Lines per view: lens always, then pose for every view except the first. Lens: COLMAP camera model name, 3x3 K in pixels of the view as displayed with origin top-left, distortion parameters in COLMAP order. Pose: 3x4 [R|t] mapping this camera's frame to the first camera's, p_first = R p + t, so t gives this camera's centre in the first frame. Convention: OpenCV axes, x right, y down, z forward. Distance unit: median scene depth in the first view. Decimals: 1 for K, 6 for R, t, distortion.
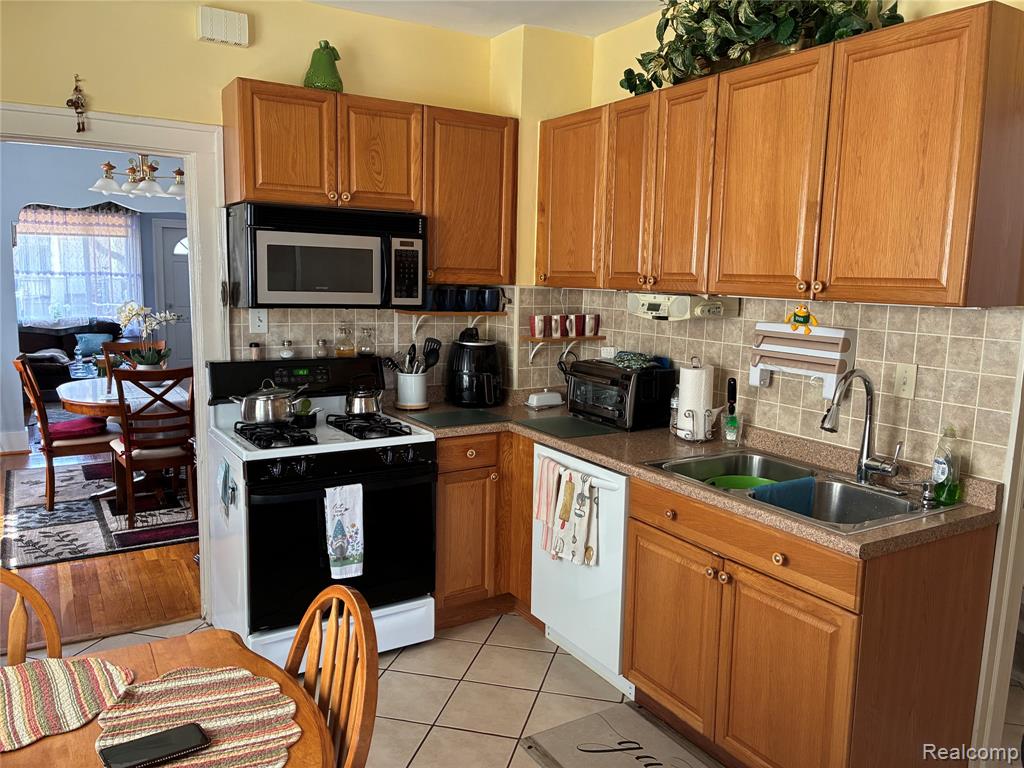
lens RADIAL K [[770.3, 0, 515.4], [0, 770.3, 386.4], [0, 0, 1]] dist [0.053531, -0.058529]
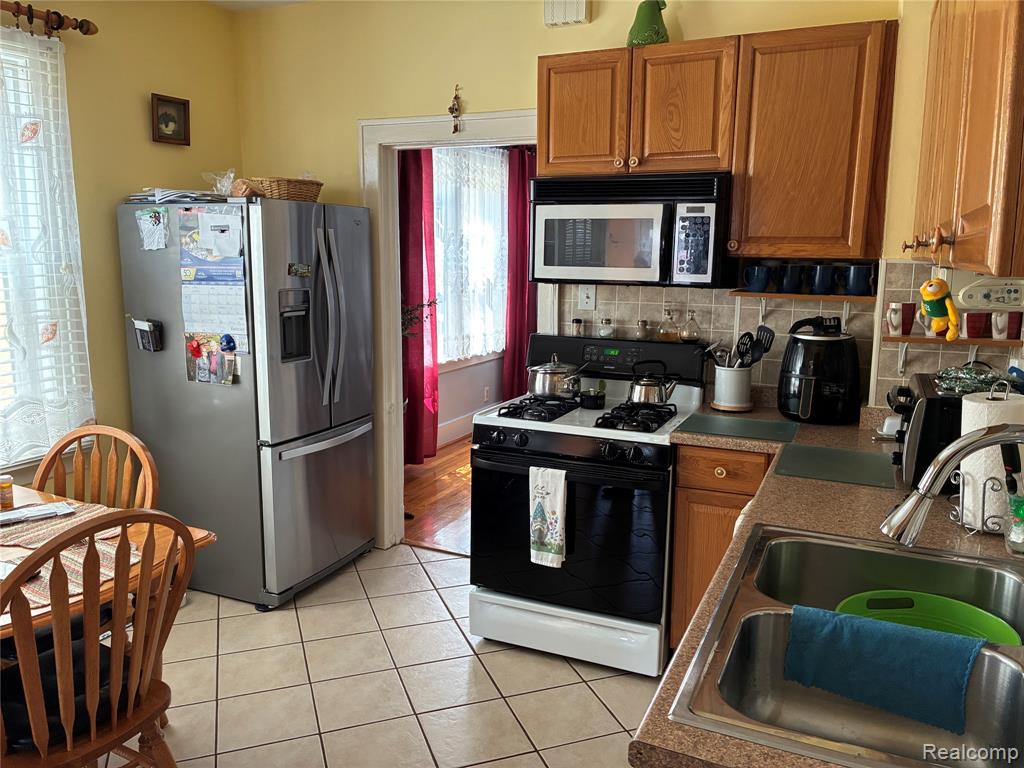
lens RADIAL K [[770.3, 0, 515.4], [0, 770.3, 386.4], [0, 0, 1]] dist [0.053531, -0.058529]
pose [[0.566267, 0.123623, -0.814898, 0.454176], [-0.118836, 0.990603, 0.067700, -0.027594], [0.815610, 0.058503, 0.575637, 0.362431]]
